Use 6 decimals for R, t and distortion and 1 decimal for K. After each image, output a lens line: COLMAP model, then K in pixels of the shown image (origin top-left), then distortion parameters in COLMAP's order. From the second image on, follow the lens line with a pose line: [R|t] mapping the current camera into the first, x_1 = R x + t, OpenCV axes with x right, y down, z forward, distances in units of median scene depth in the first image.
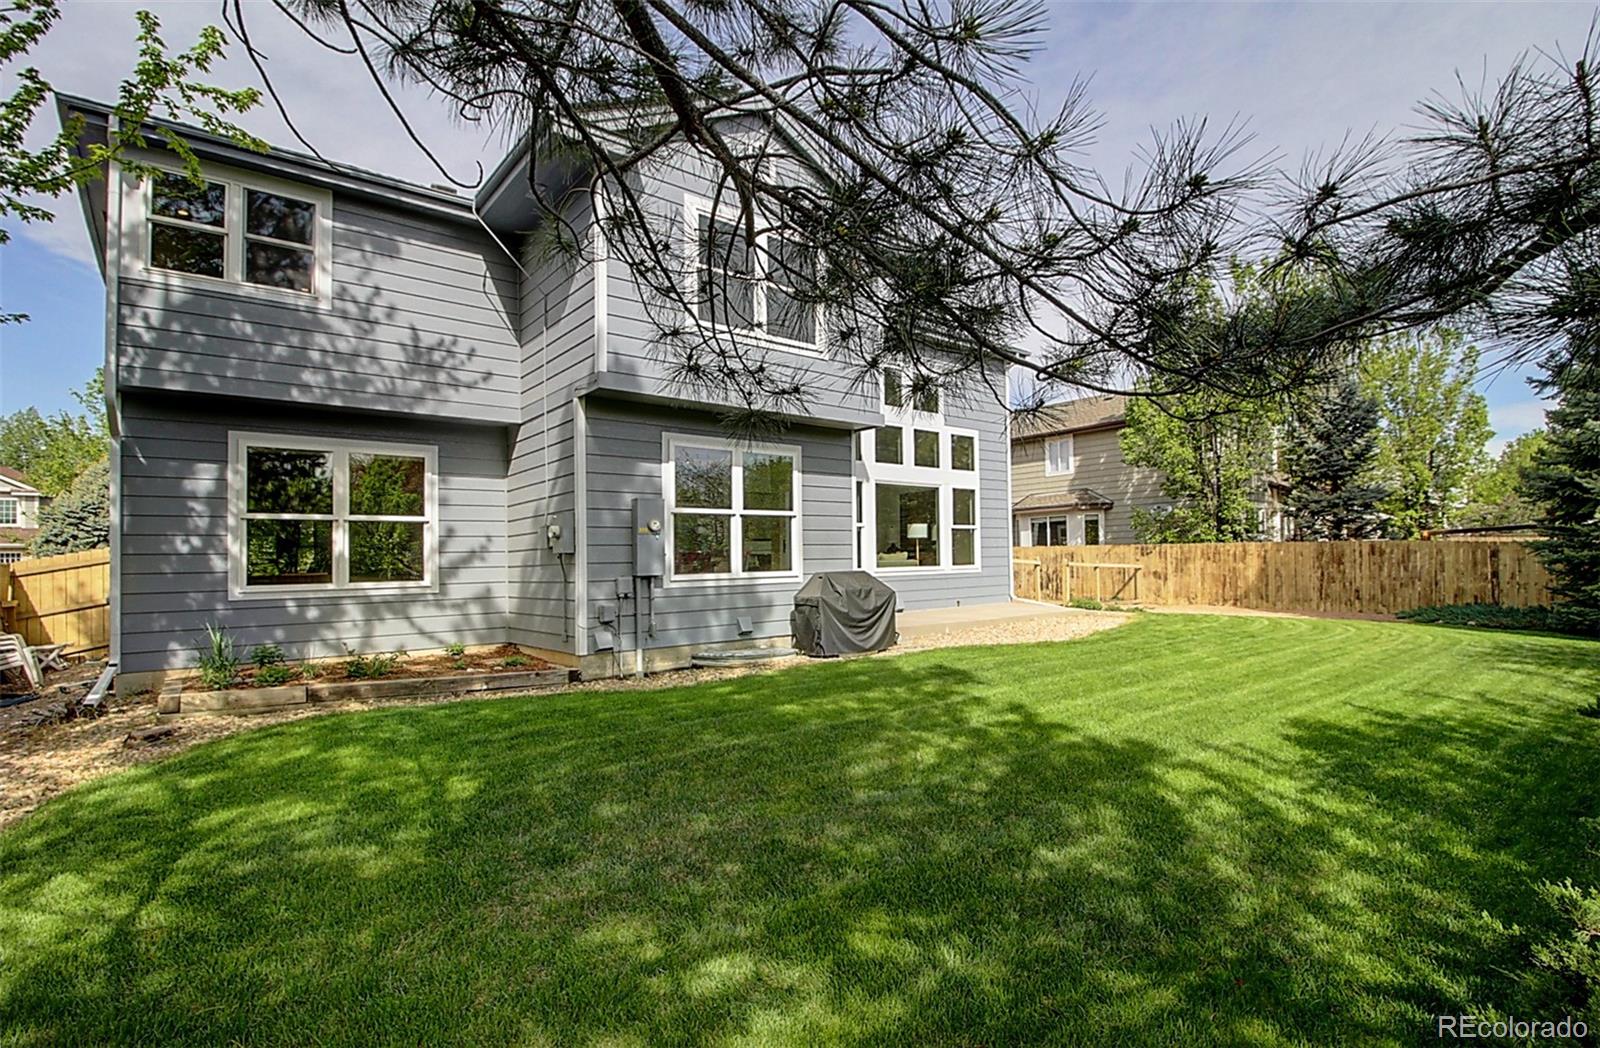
lens RADIAL K [[738.9, 0, 832.3], [0, 738.9, 527.0], [0, 0, 1]] dist [-0.002995, -0.000443]
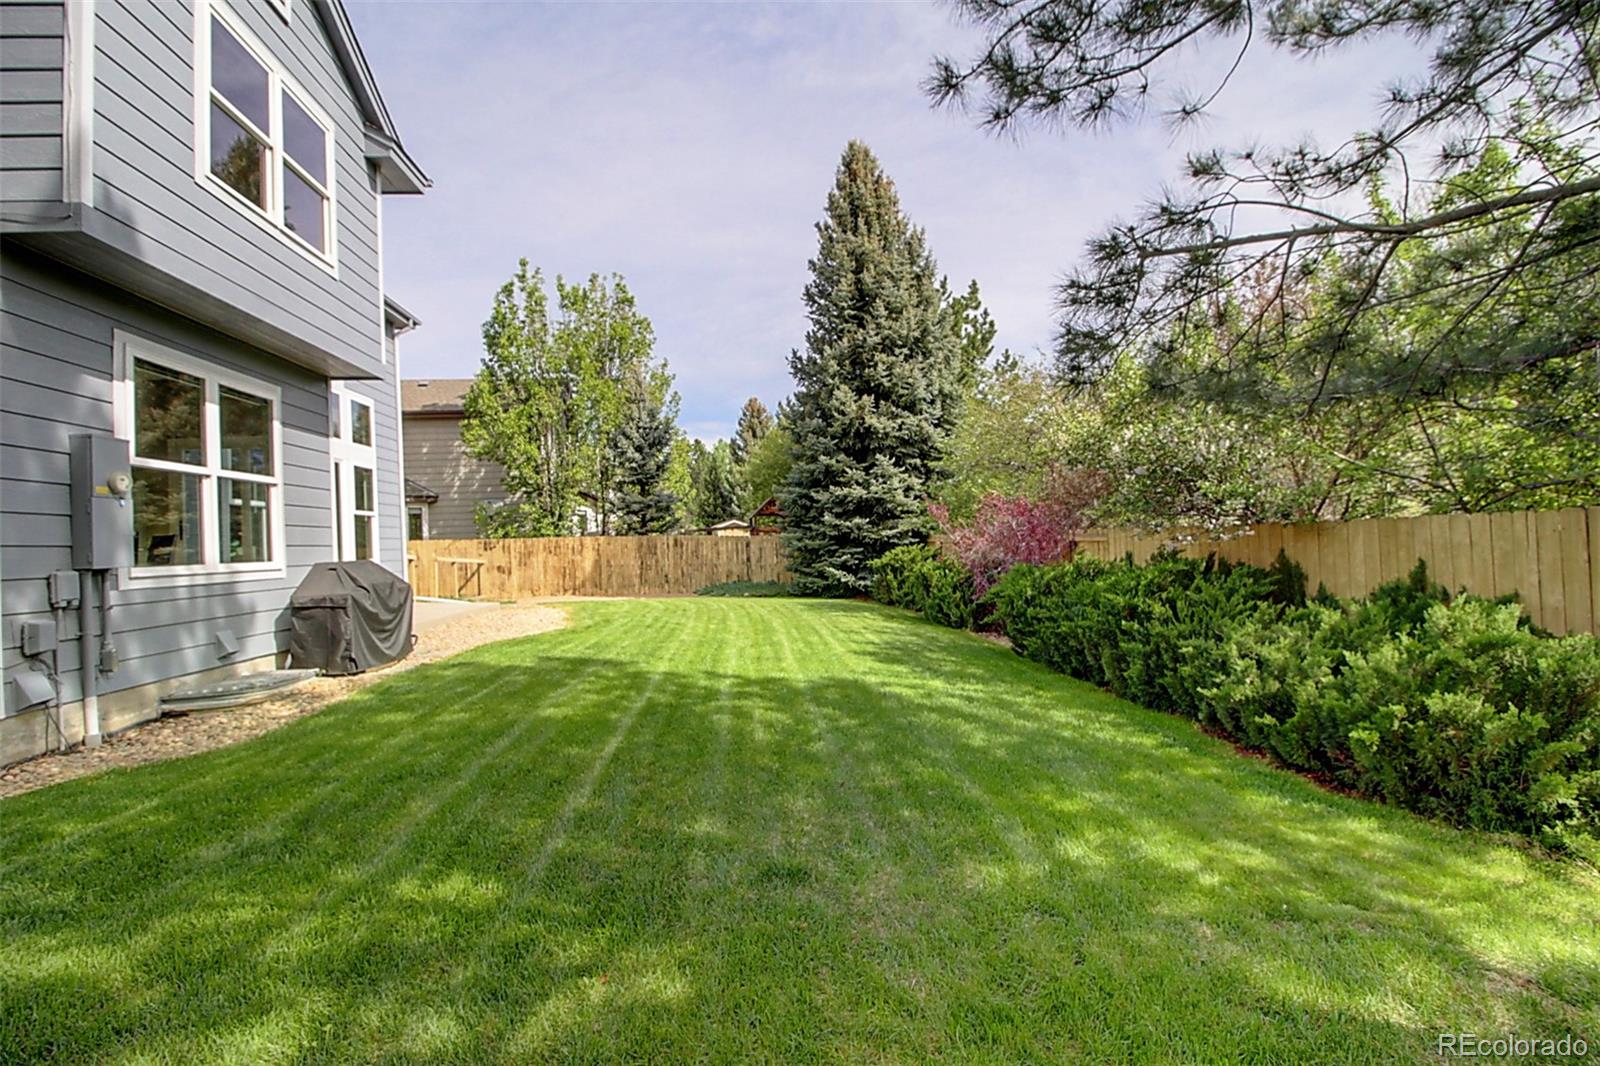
lens RADIAL K [[749.2, 0, 804.3], [0, 749.2, 526.6], [0, 0, 1]] dist [-0.004542, -0.001490]
pose [[0.556369, 0.017074, 0.830760, -0.372162], [-0.012850, 0.999846, -0.011944, 0.028271], [-0.830836, -0.004030, 0.556503, 0.189726]]
